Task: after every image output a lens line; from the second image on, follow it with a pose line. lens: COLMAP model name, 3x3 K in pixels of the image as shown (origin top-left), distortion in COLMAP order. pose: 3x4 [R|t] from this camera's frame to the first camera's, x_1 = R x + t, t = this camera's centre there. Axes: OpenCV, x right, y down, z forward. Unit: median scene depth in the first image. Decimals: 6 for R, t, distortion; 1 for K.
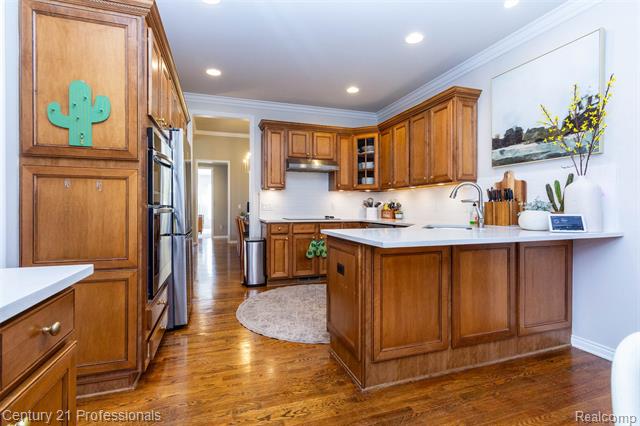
lens RADIAL K [[310.8, 0, 325.1], [0, 310.8, 208.6], [0, 0, 1]] dist [-0.000846, -0.000037]
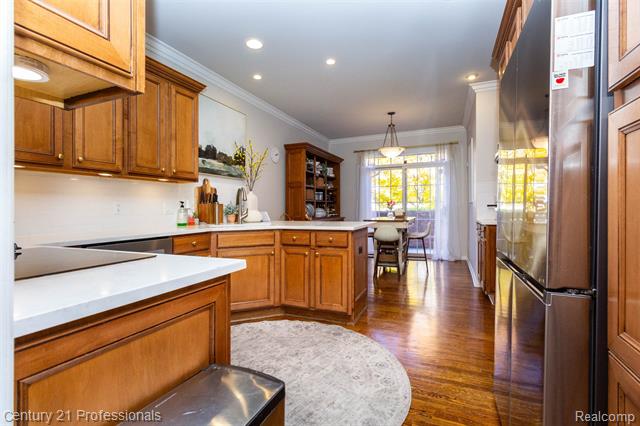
lens RADIAL K [[310.8, 0, 323.8], [0, 310.8, 212.4], [0, 0, 1]] dist [-0.000846, -0.000037]
pose [[-0.756668, -0.016080, 0.653601, -0.579768], [-0.004345, 0.999799, 0.019567, -0.013856], [-0.653784, 0.011966, -0.756586, 1.668844]]
